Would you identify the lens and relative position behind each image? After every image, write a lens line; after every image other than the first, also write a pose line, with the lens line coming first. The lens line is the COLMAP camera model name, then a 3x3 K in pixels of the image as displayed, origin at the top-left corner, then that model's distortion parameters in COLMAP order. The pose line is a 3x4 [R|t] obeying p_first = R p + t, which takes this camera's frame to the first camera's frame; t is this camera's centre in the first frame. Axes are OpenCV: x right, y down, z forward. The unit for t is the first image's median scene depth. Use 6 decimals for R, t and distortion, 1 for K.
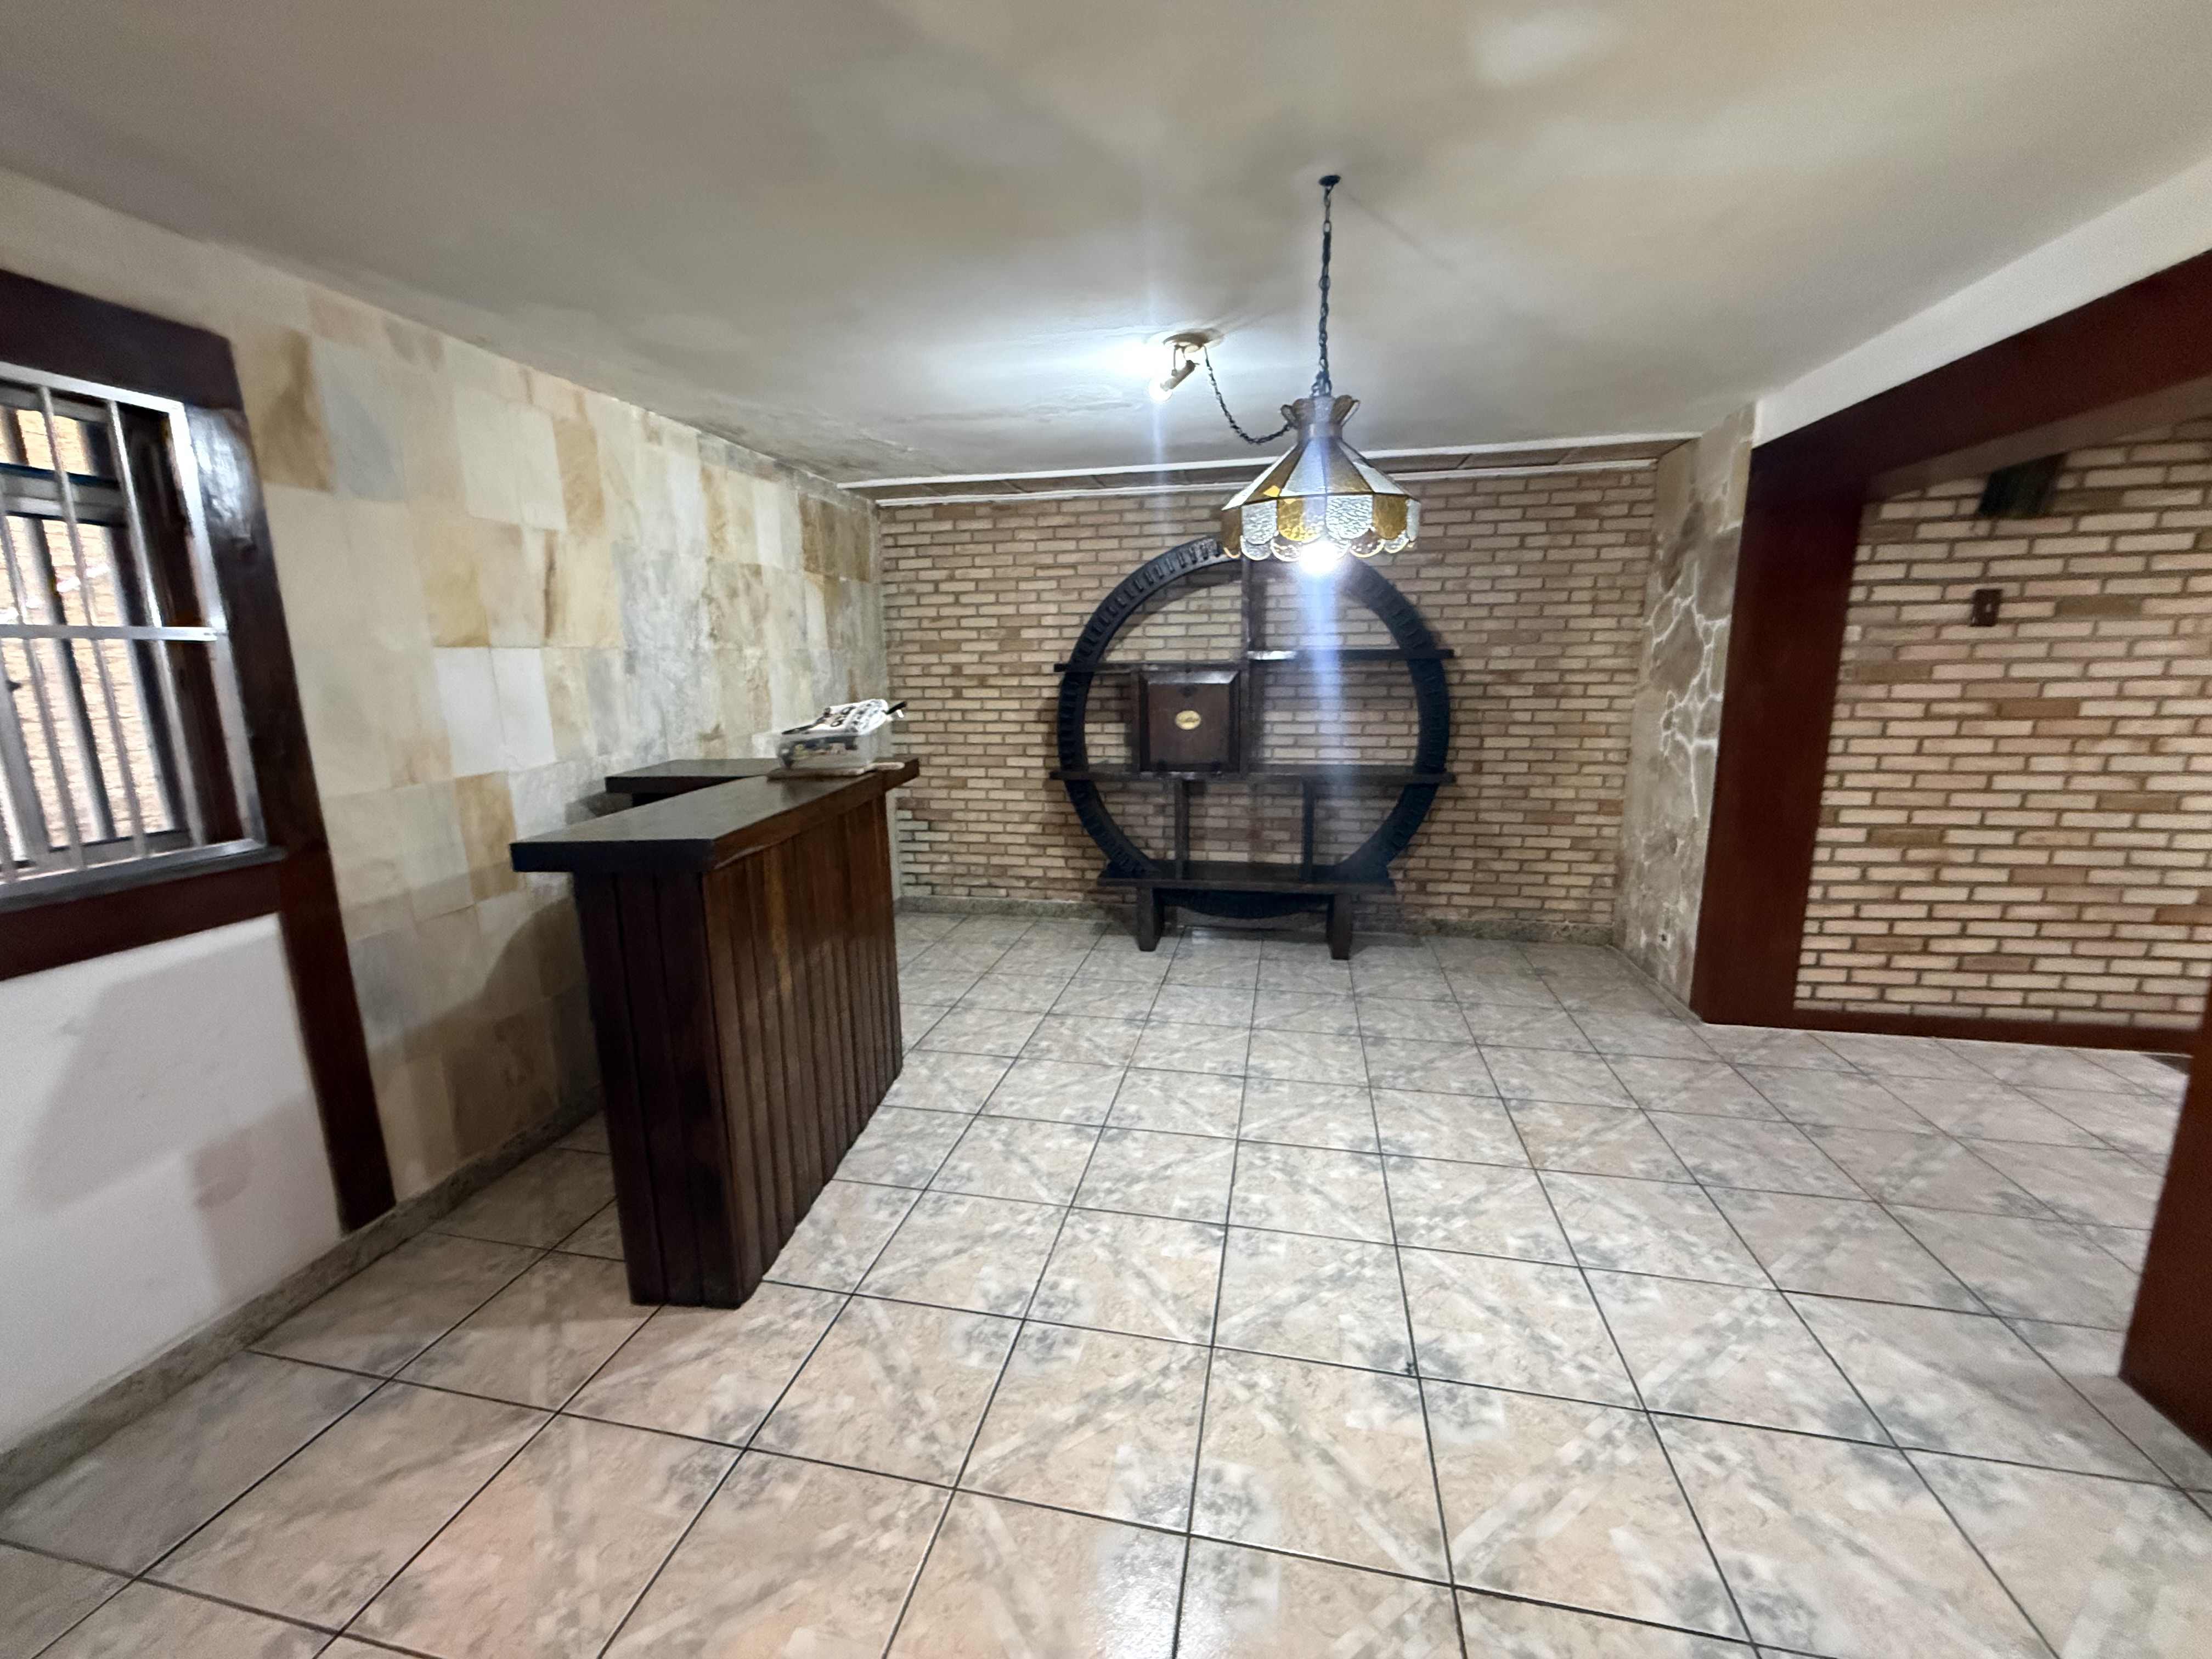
lens RADIAL K [[872.0, 0, 1106.0], [0, 872.0, 829.5], [0, 0, 1]] dist [0.001329, 0.000063]
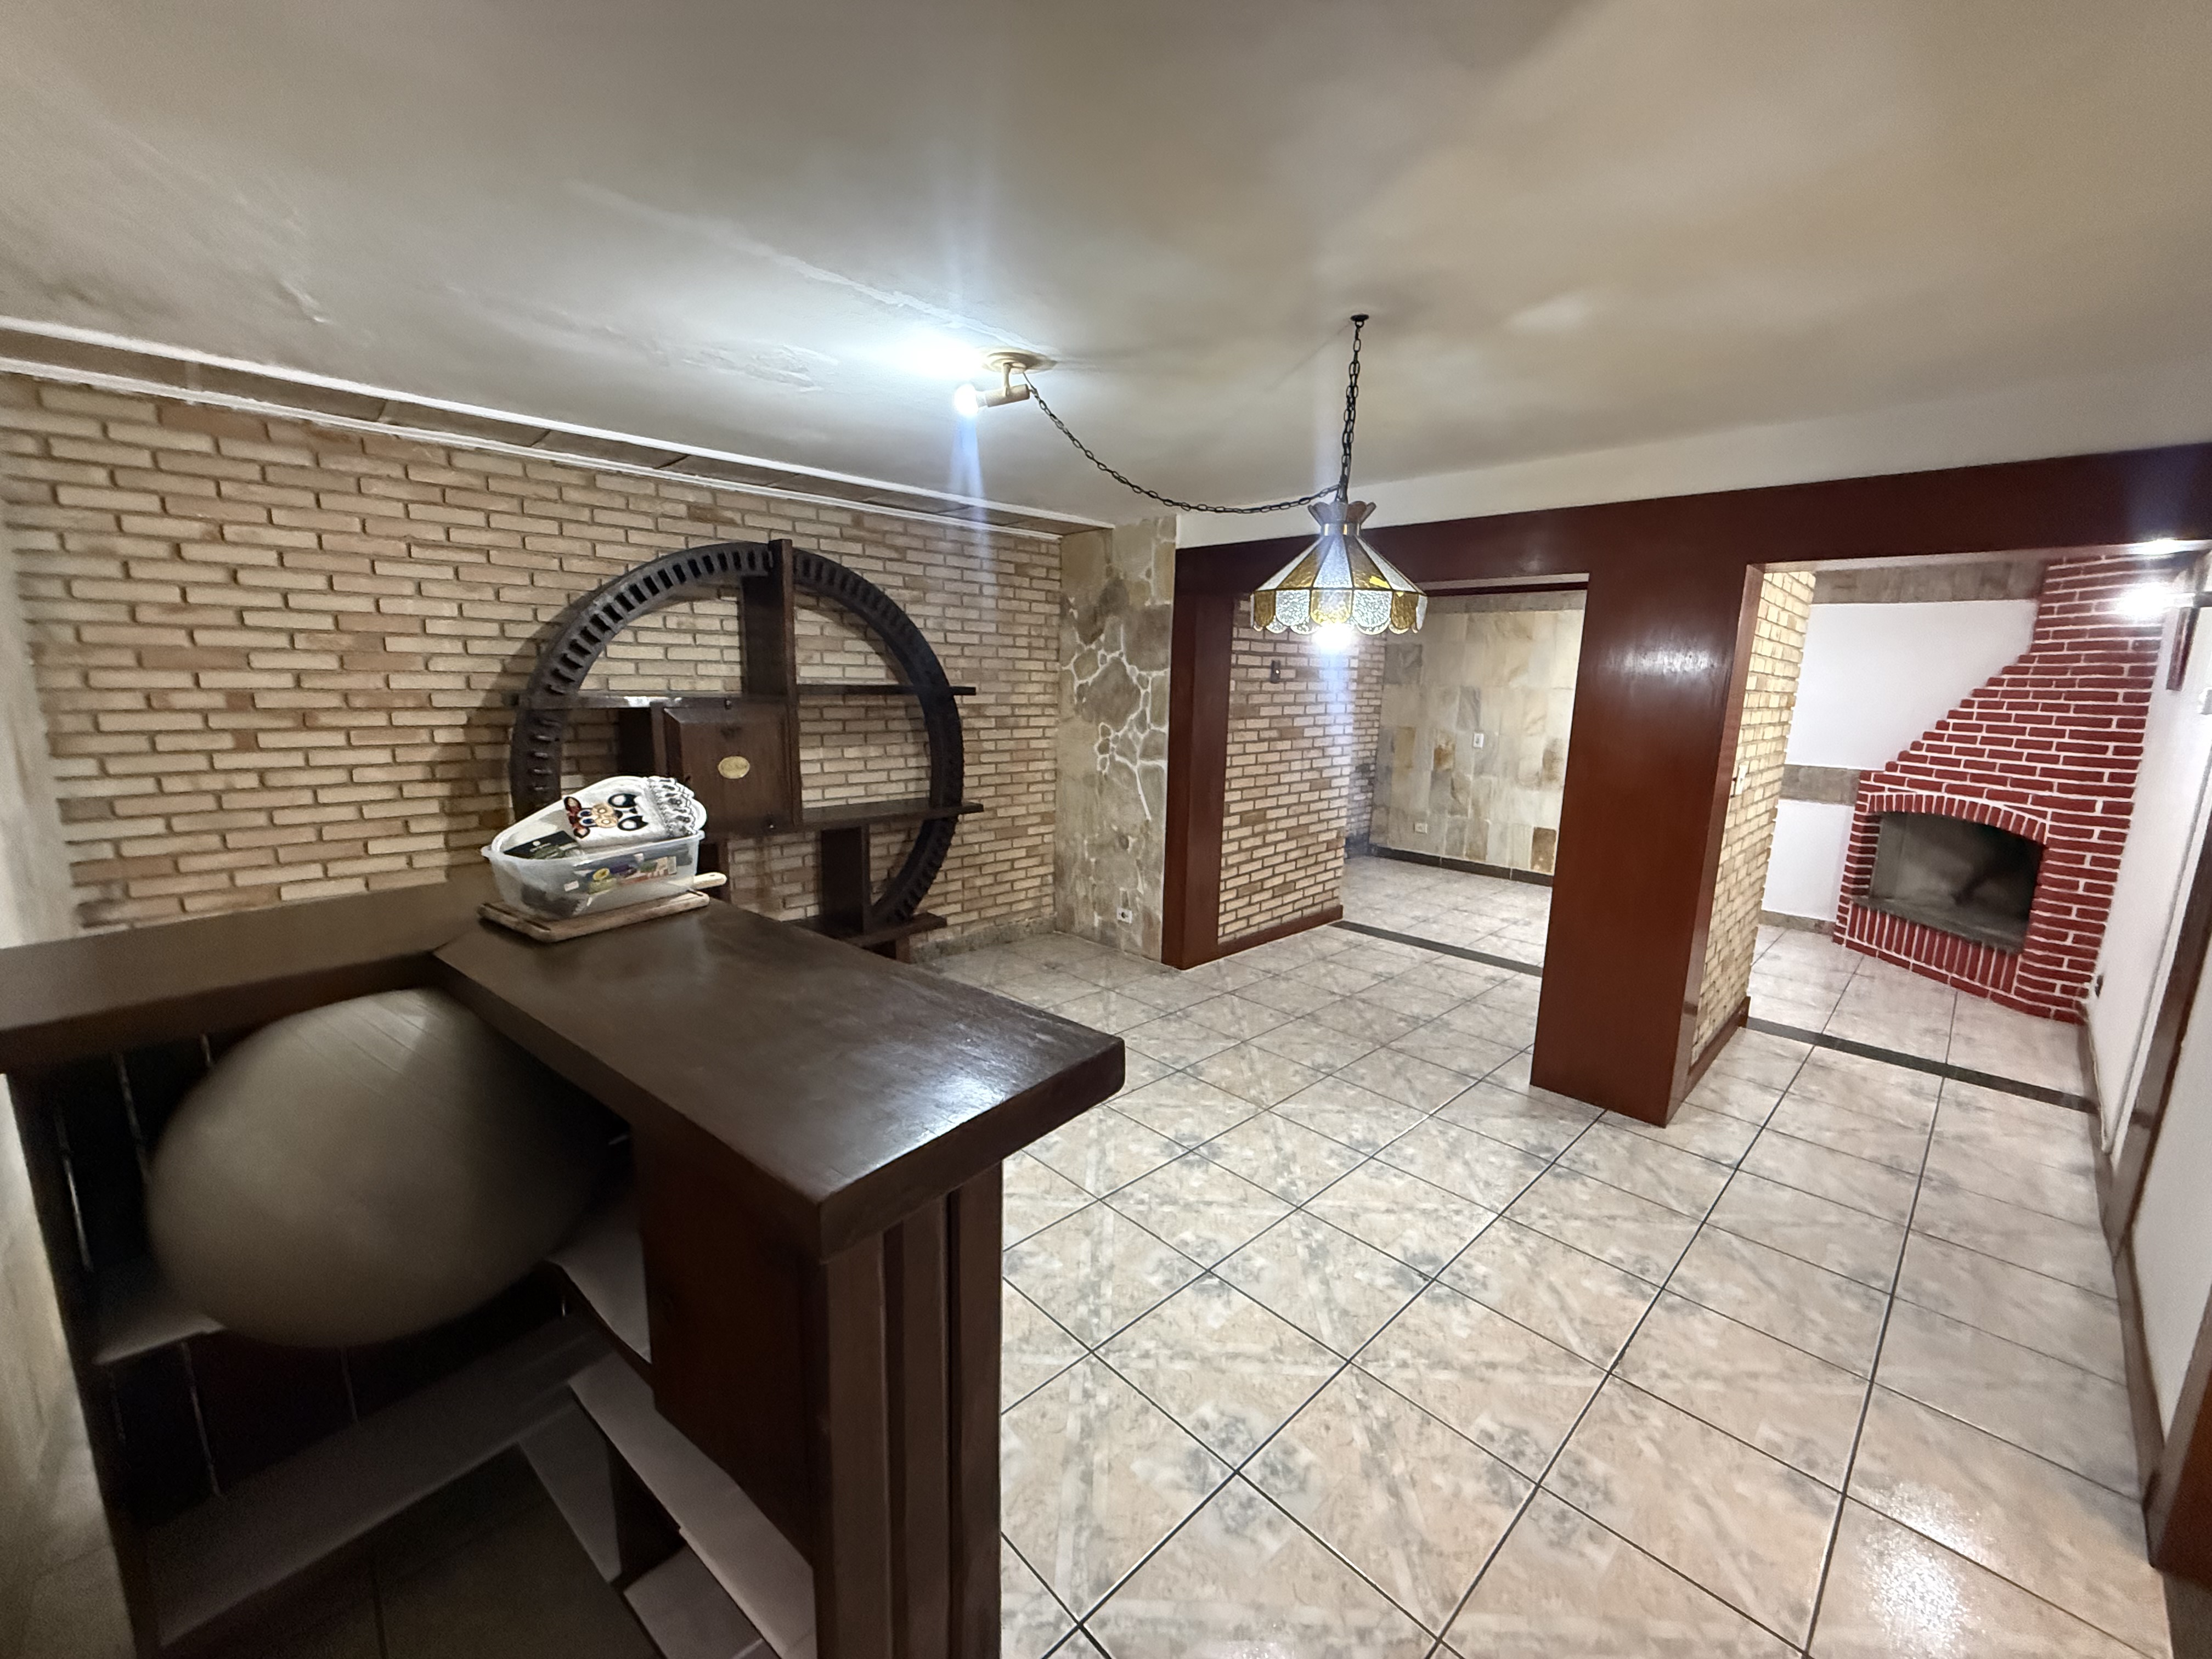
lens RADIAL K [[872.0, 0, 1106.0], [0, 872.0, 829.5], [0, 0, 1]] dist [0.001329, 0.000063]
pose [[0.569874, -0.117444, 0.813296, -0.410062], [0.127270, 0.990406, 0.053842, -0.074291], [-0.811817, 0.072825, 0.579353, 0.276524]]
